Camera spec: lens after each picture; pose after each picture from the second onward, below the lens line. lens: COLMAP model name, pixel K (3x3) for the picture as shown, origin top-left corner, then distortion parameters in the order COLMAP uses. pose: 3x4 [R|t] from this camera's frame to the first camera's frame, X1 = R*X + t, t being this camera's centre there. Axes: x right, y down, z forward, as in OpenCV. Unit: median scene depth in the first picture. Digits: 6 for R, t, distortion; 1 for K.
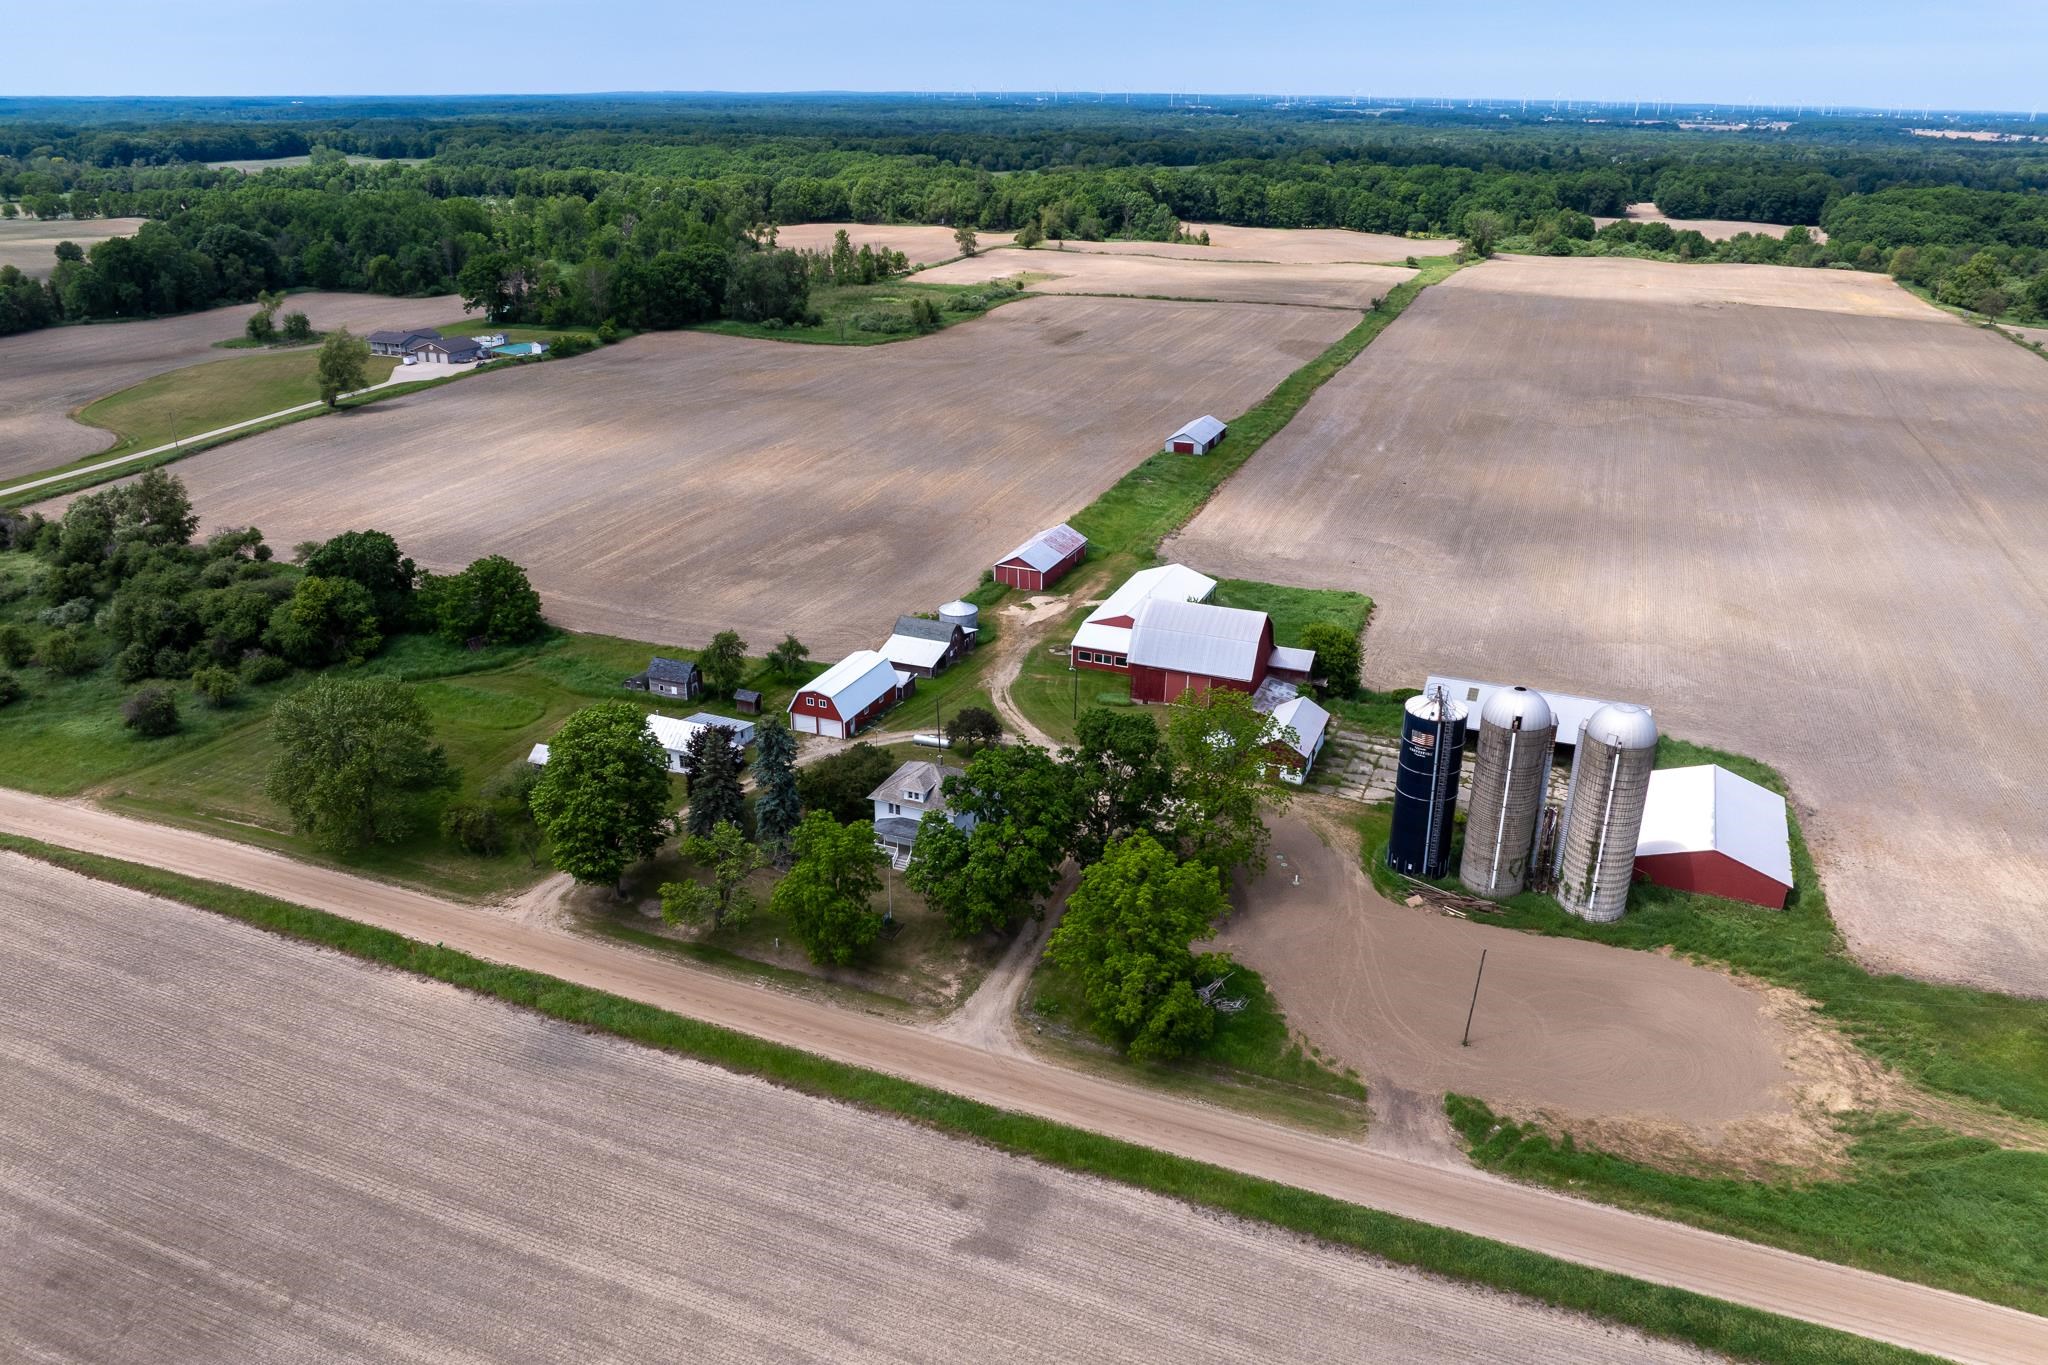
lens RADIAL K [[1448.1, 0, 1024.0], [0, 1448.1, 682.5], [0, 0, 1]] dist [-0.058883, 0.028630]
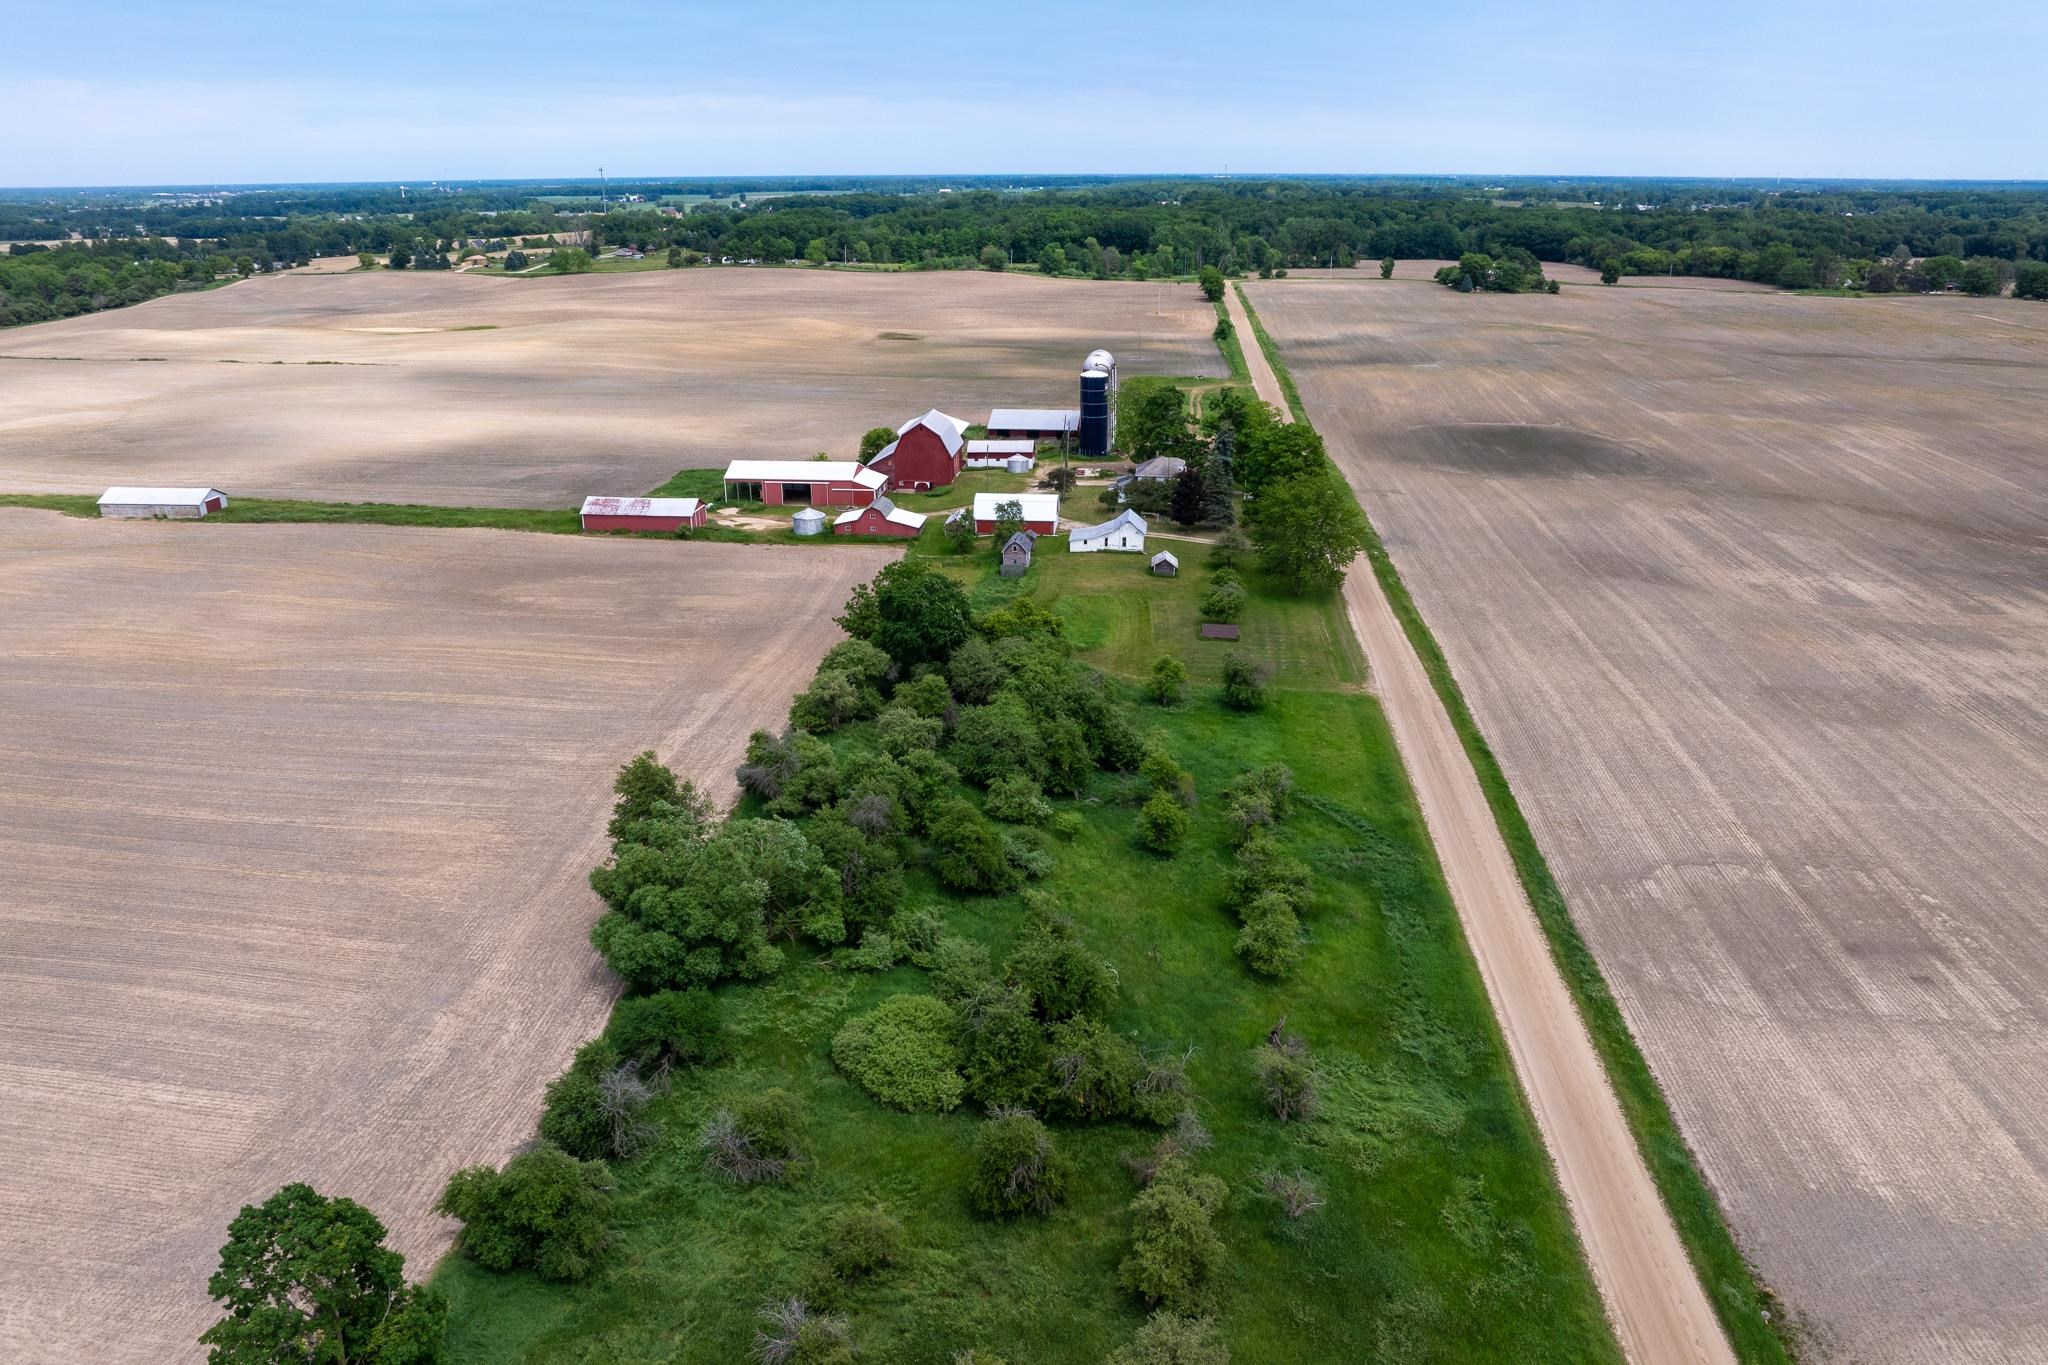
lens RADIAL K [[1442.0, 0, 1024.0], [0, 1442.0, 682.5], [0, 0, 1]] dist [-0.038873, -0.006280]
pose [[-0.285511, -0.331514, 0.899212, -1.877500], [0.366380, 0.829241, 0.422048, -0.578108], [-0.885578, 0.449952, -0.115298, 1.610002]]
